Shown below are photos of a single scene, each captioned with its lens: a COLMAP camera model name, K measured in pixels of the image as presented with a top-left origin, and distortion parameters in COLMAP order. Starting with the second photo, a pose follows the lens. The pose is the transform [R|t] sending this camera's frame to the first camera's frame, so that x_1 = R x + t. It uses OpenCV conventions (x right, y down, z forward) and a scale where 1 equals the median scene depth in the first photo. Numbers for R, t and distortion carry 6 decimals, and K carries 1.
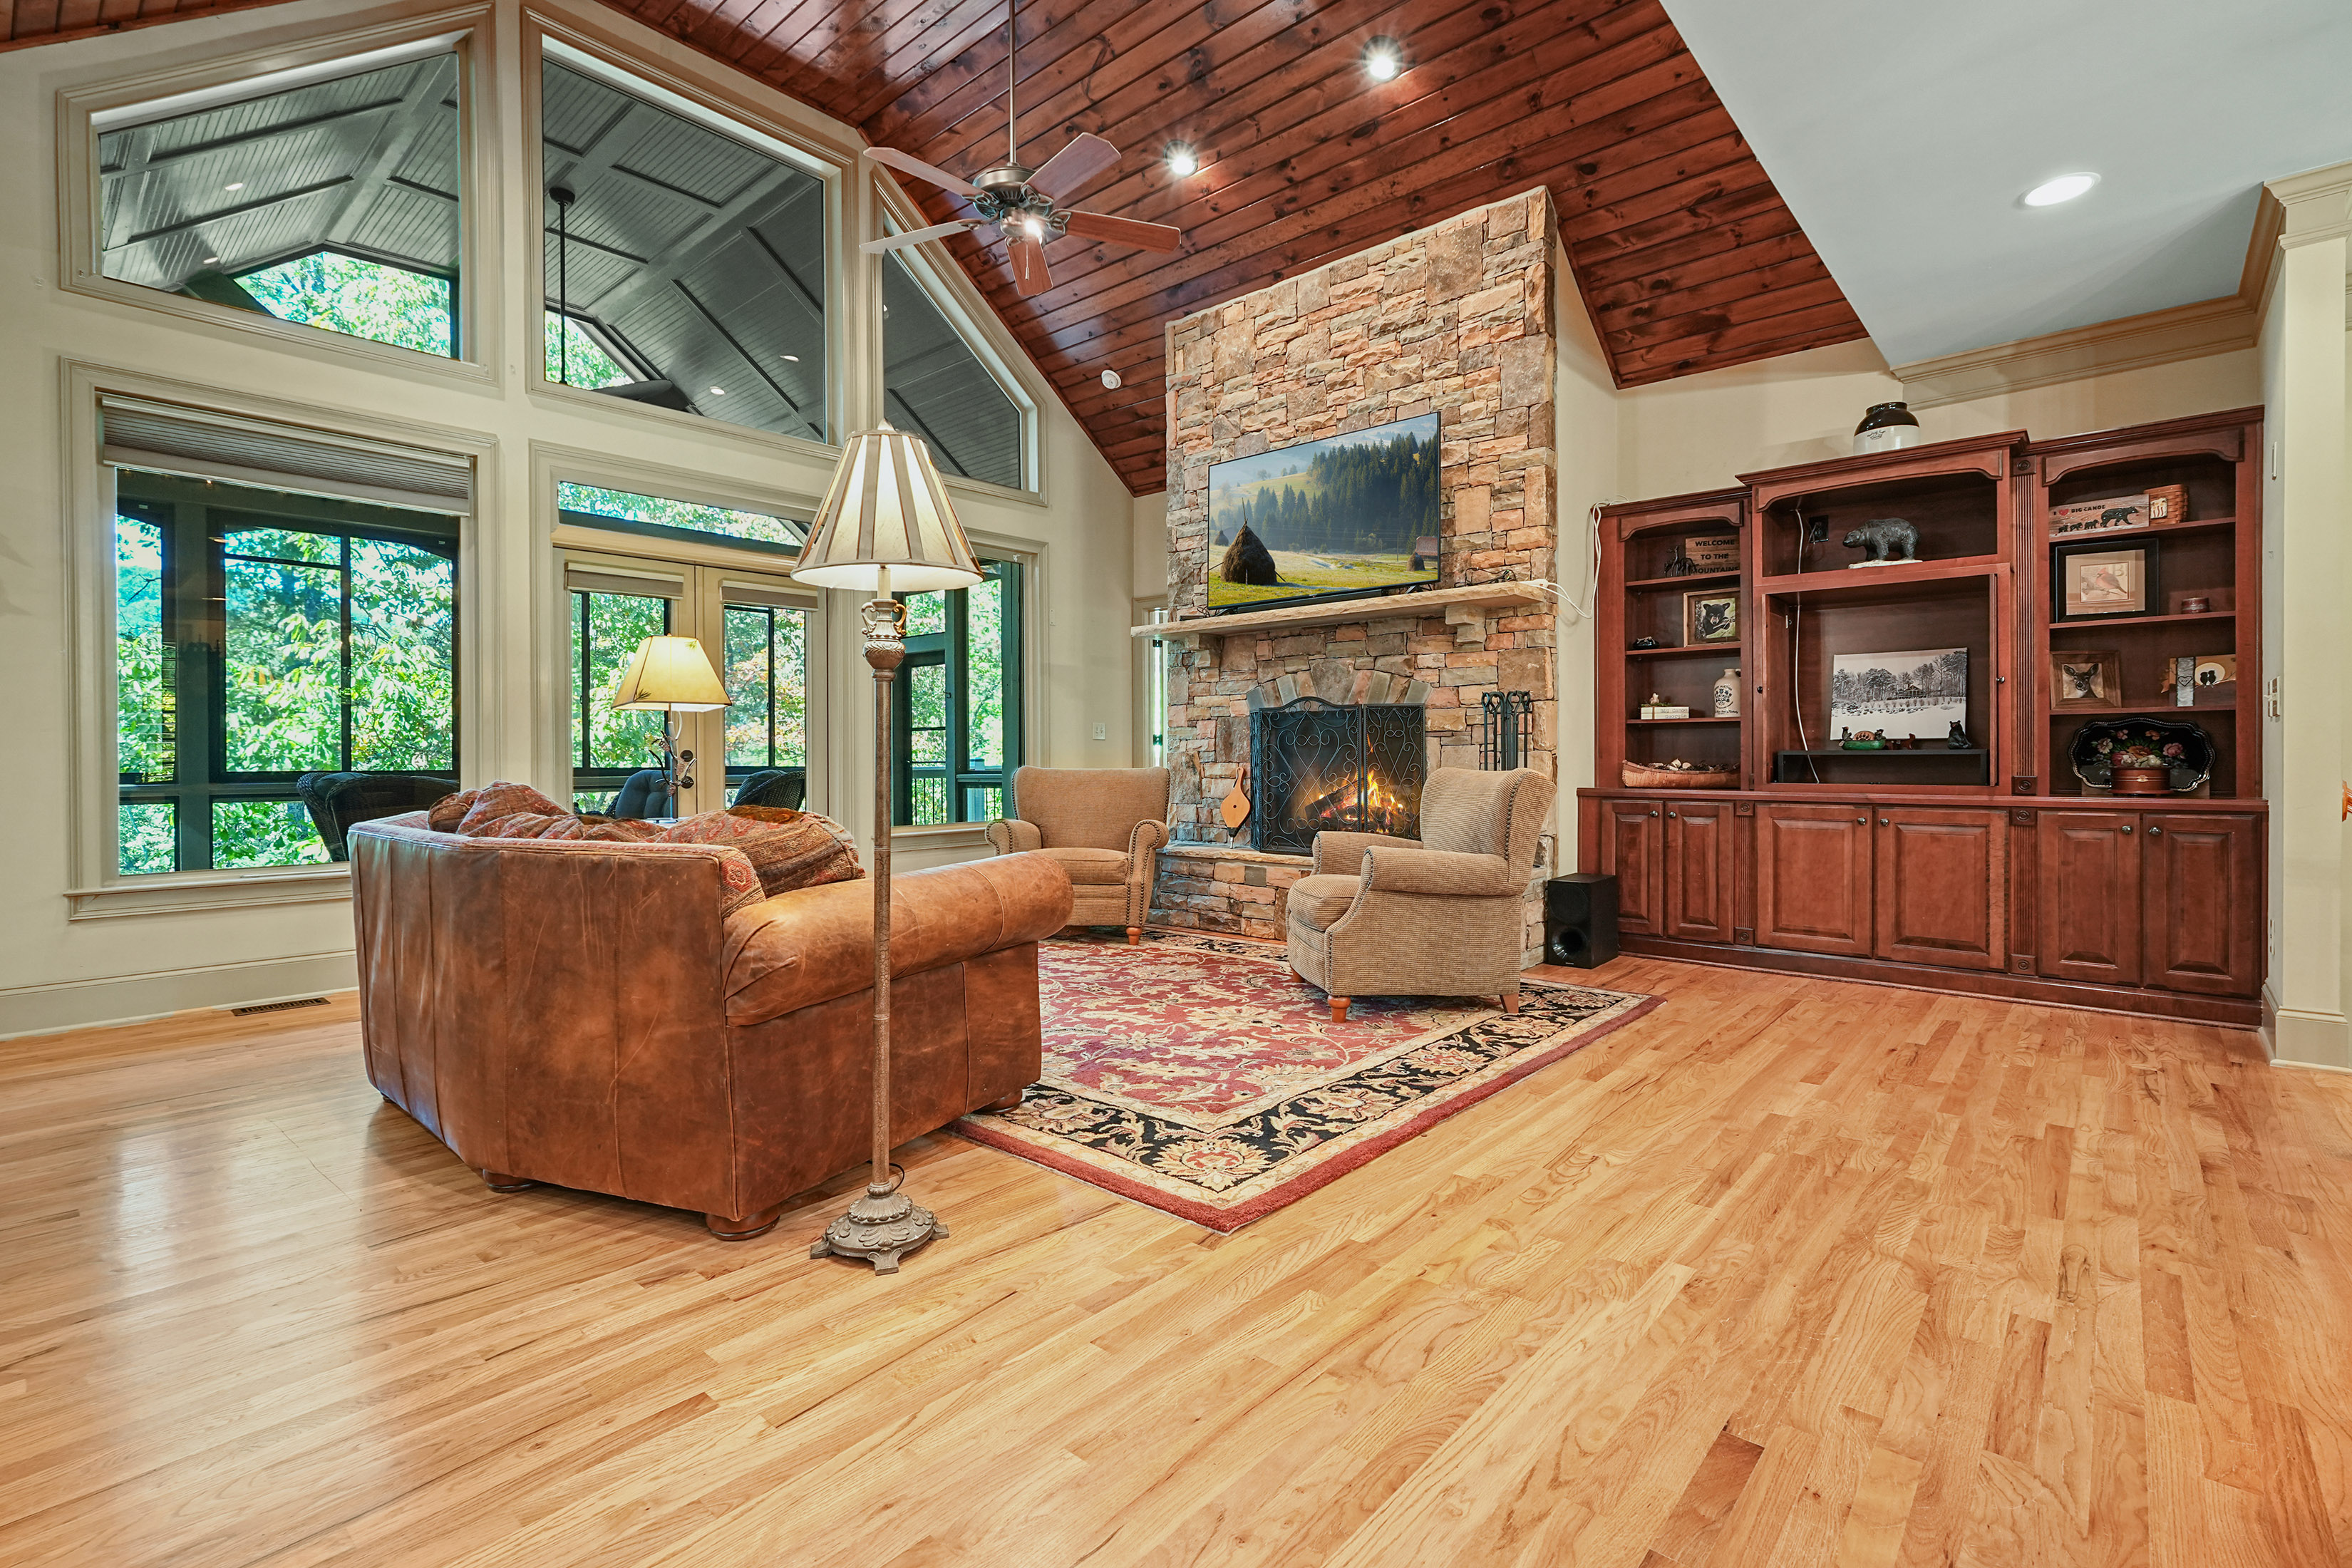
lens RADIAL K [[1077.5, 0, 1178.1], [0, 1077.5, 759.0], [0, 0, 1]] dist [-0.012376, 0.000832]
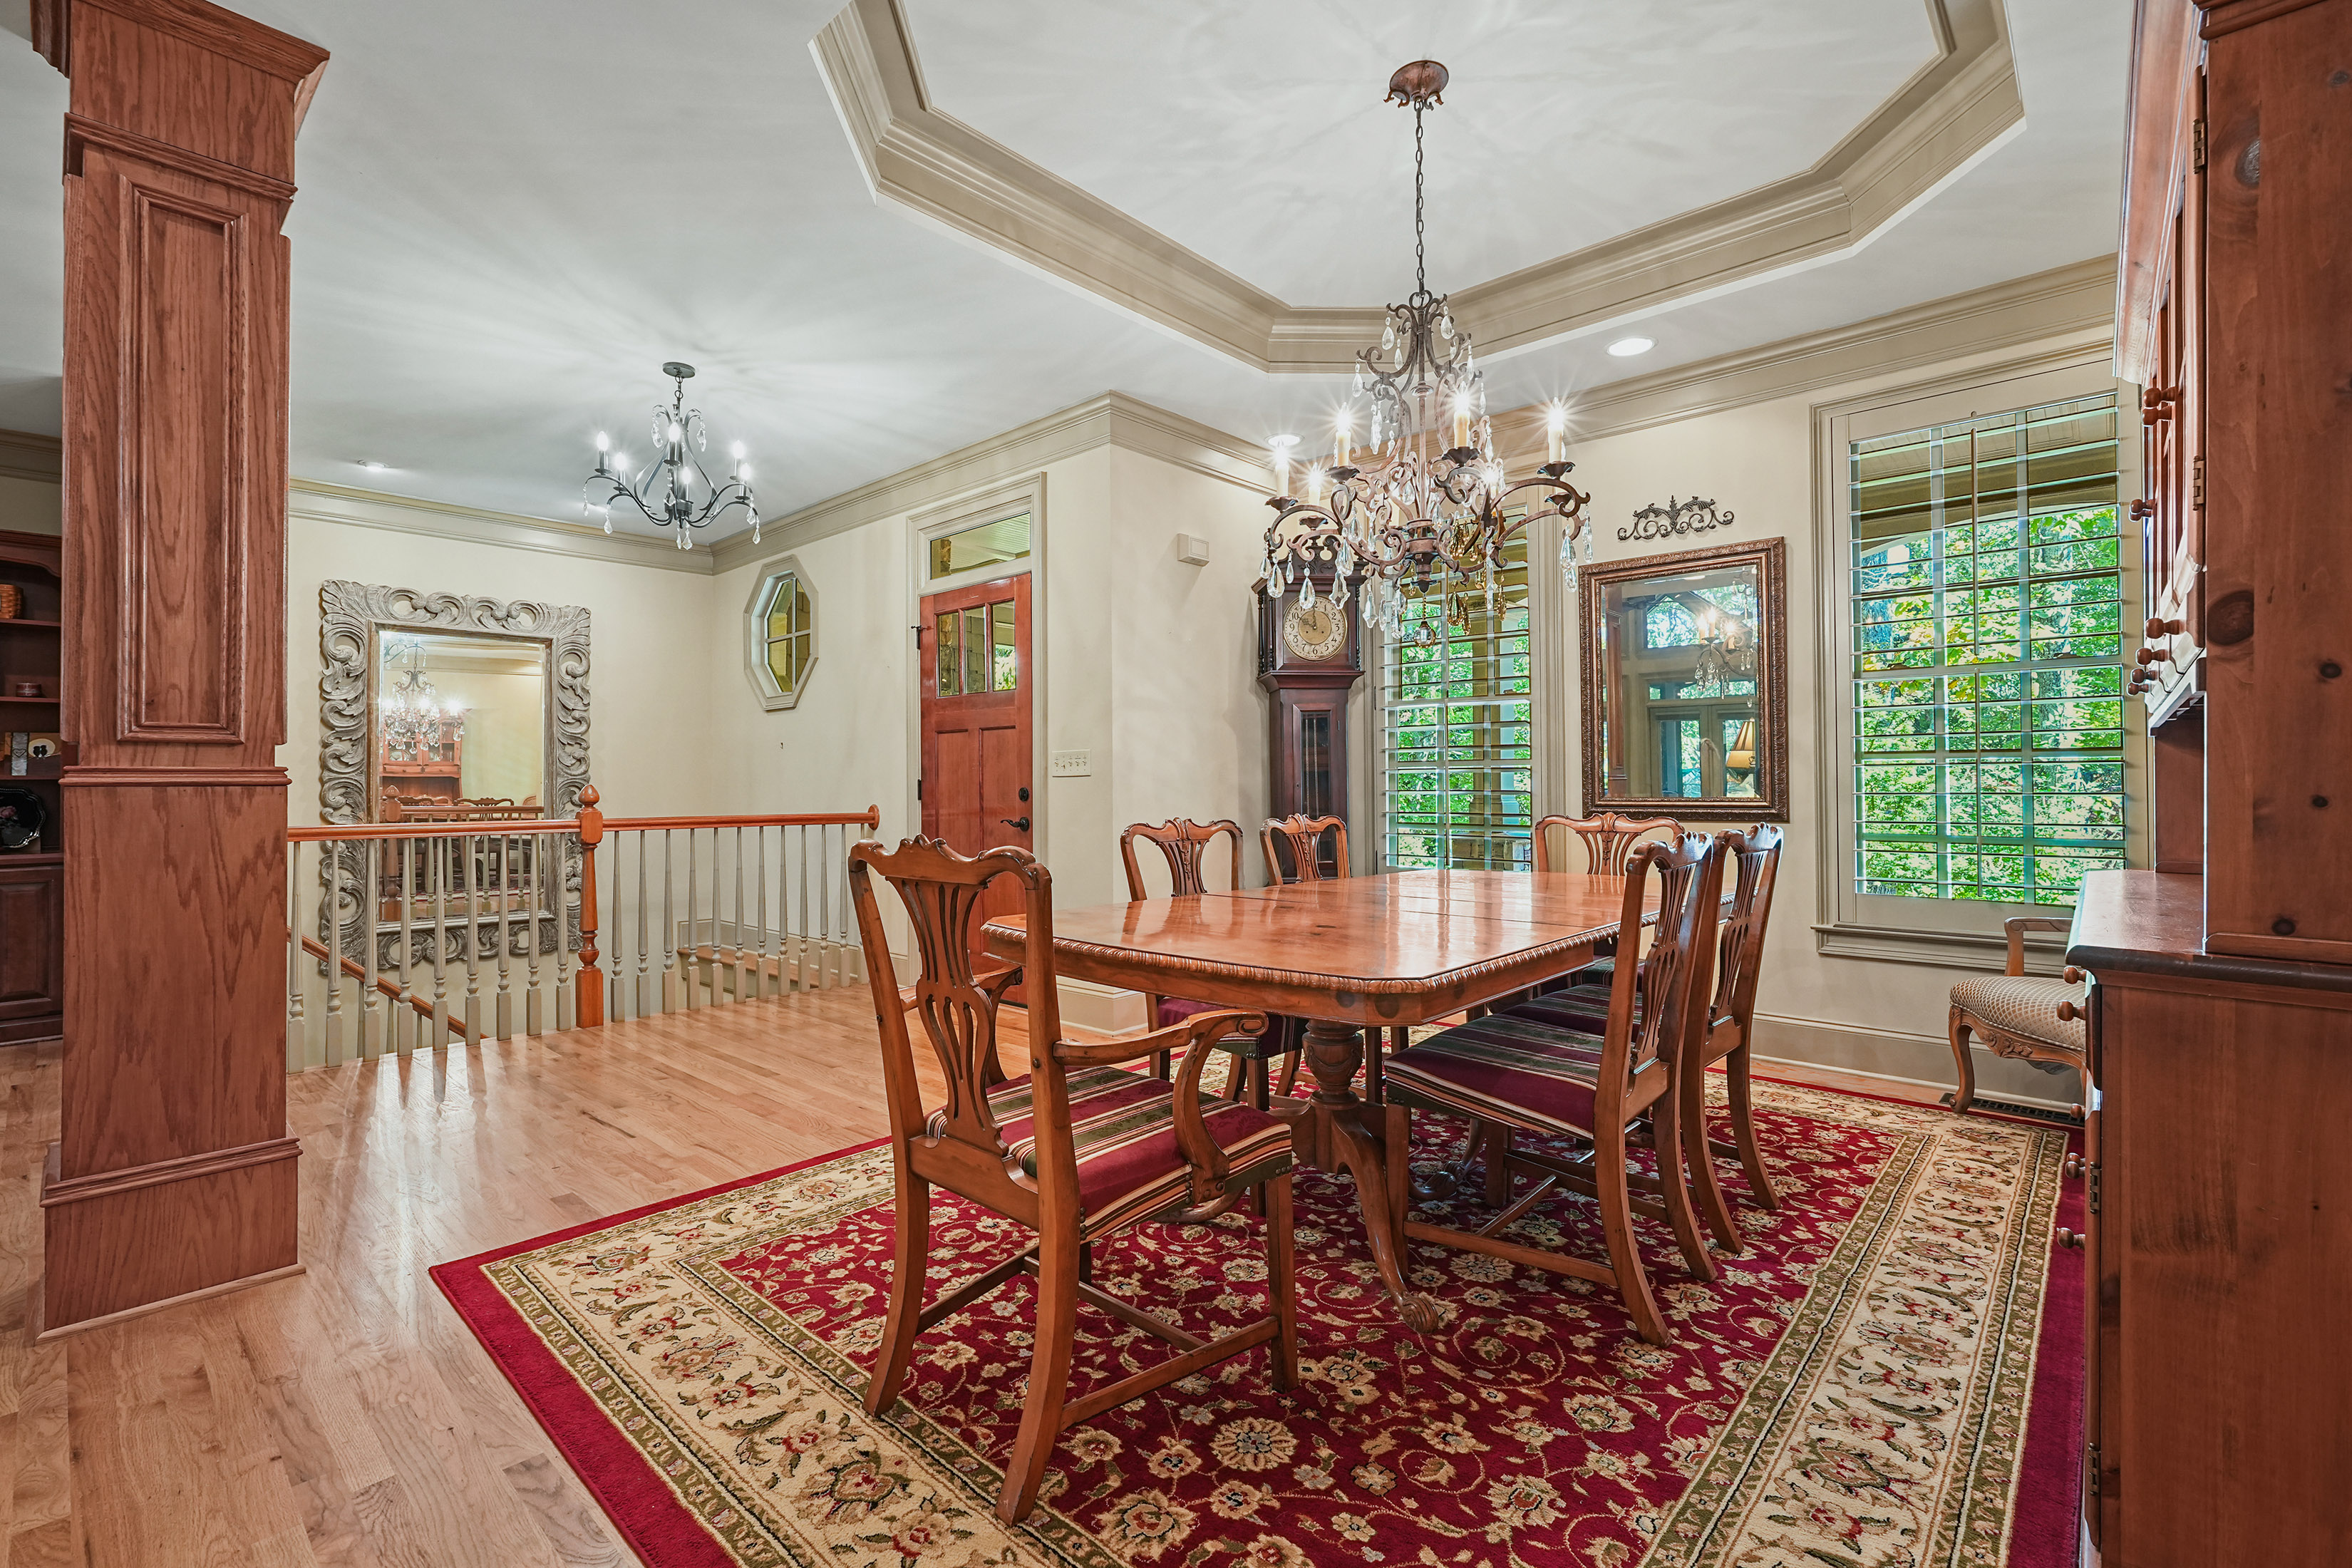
lens RADIAL K [[1040.5, 0, 1177.3], [0, 1040.5, 779.2], [0, 0, 1]] dist [-0.009157, 0.005649]
pose [[0.024362, 0.011822, 0.999633, -0.123639], [0.011911, 0.999856, -0.012115, -0.012412], [-0.999632, 0.012202, 0.024218, -0.229344]]
